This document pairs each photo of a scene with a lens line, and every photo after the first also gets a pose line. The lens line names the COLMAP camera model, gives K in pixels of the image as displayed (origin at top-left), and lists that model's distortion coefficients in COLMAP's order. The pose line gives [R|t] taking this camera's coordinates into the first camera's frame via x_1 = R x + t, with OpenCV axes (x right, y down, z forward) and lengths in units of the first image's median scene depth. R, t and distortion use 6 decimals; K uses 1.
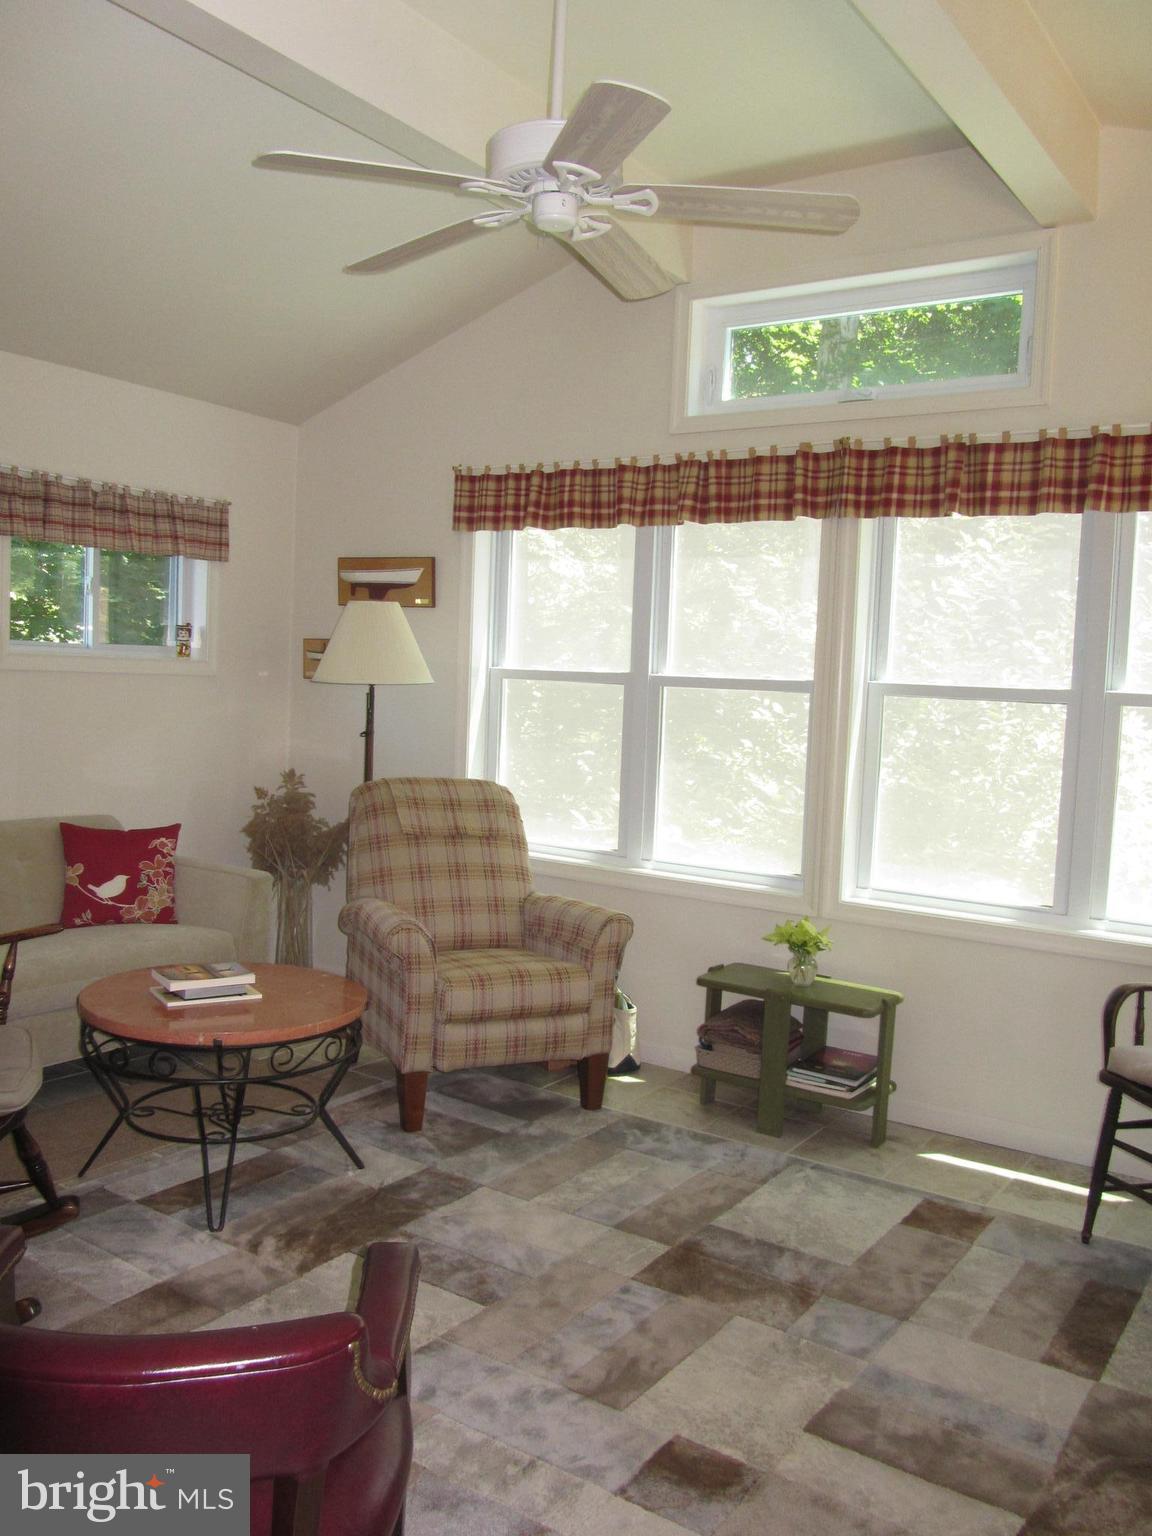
lens RADIAL K [[1270.6, 0, 576.0], [0, 1270.6, 768.0], [0, 0, 1]] dist [-0.033627, 0.003240]
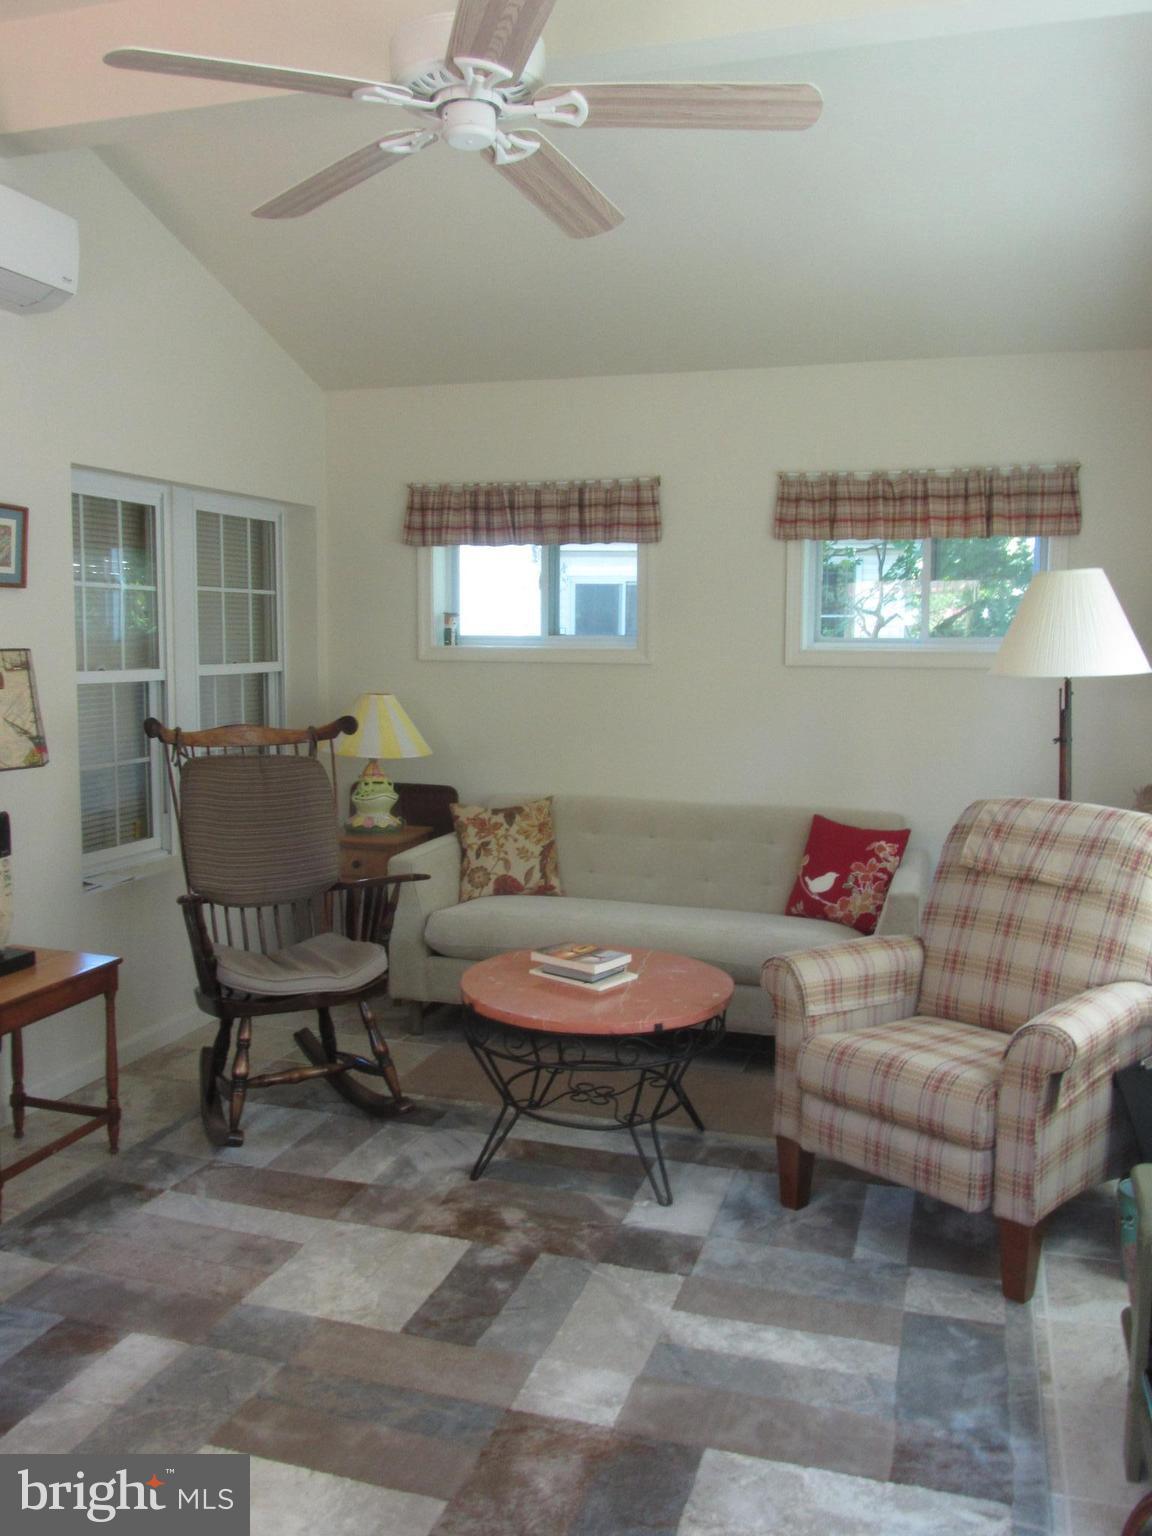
lens RADIAL K [[1270.6, 0, 576.0], [0, 1270.6, 768.0], [0, 0, 1]] dist [-0.033627, 0.003240]
pose [[0.286262, 0.060913, -0.956213, 0.518260], [-0.060245, 0.997147, 0.045485, -0.029130], [0.956256, 0.044586, 0.289115, 0.511481]]
